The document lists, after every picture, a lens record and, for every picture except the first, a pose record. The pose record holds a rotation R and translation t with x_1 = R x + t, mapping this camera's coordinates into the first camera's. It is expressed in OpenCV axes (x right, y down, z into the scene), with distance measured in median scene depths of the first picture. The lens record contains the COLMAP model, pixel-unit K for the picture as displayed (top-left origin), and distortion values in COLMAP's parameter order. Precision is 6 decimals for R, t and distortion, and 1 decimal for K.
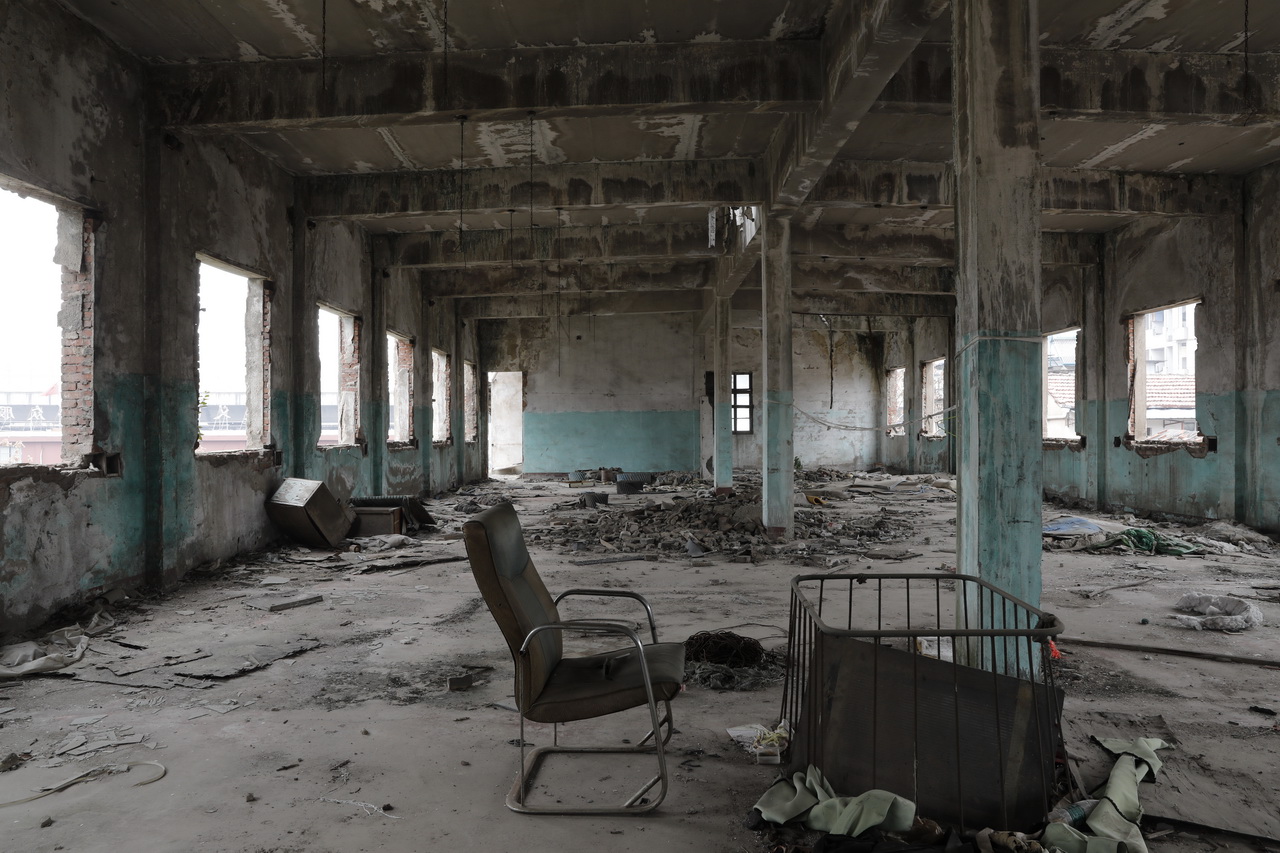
lens RADIAL K [[889.8, 0, 639.8], [0, 889.8, 425.4], [0, 0, 1]] dist [-0.056458, 0.027085]
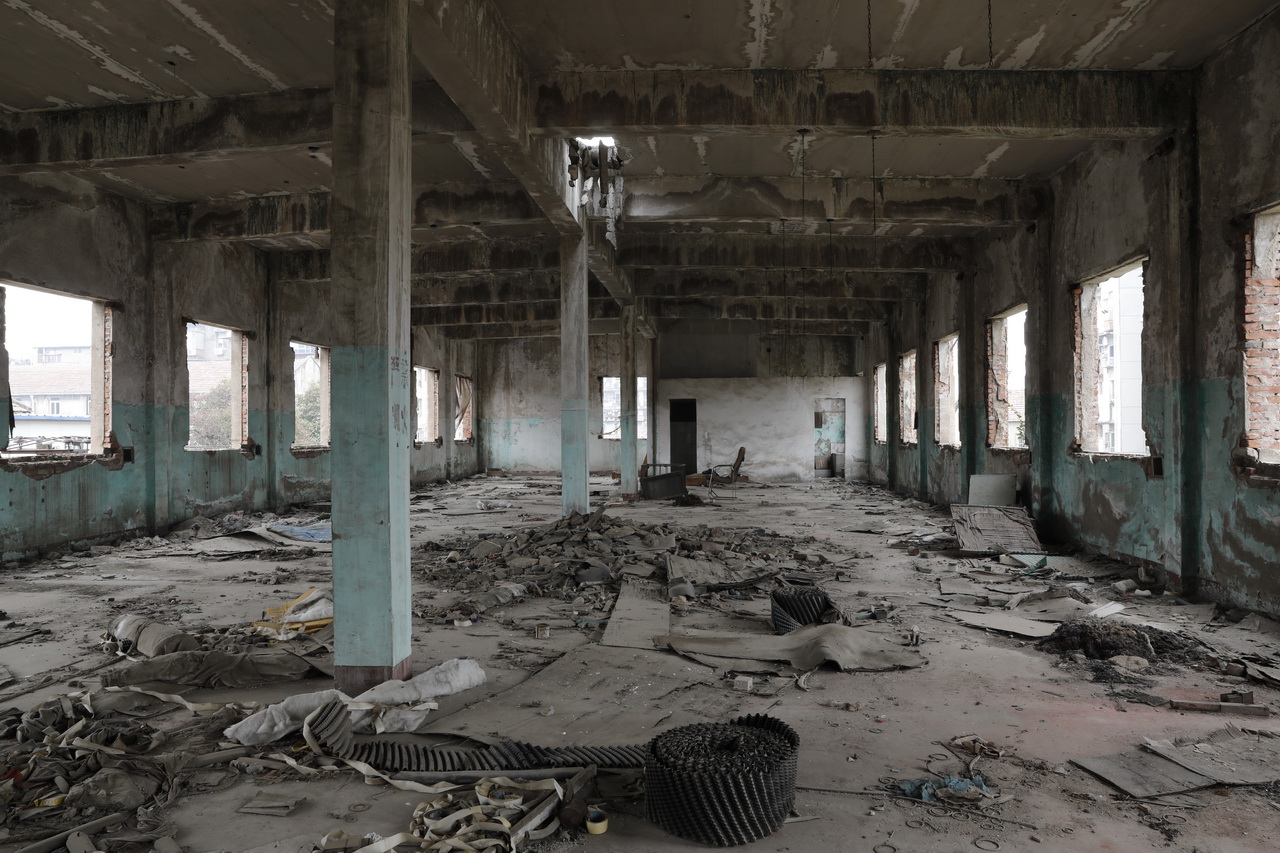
lens RADIAL K [[889.8, 0, 639.2], [0, 889.8, 425.8], [0, 0, 1]] dist [-0.056458, 0.027085]
pose [[-0.994757, 0.009568, 0.101817, -0.025197], [0.008961, 0.999939, -0.006418, 0.000017], [-0.101873, -0.005472, -0.994782, 1.856376]]
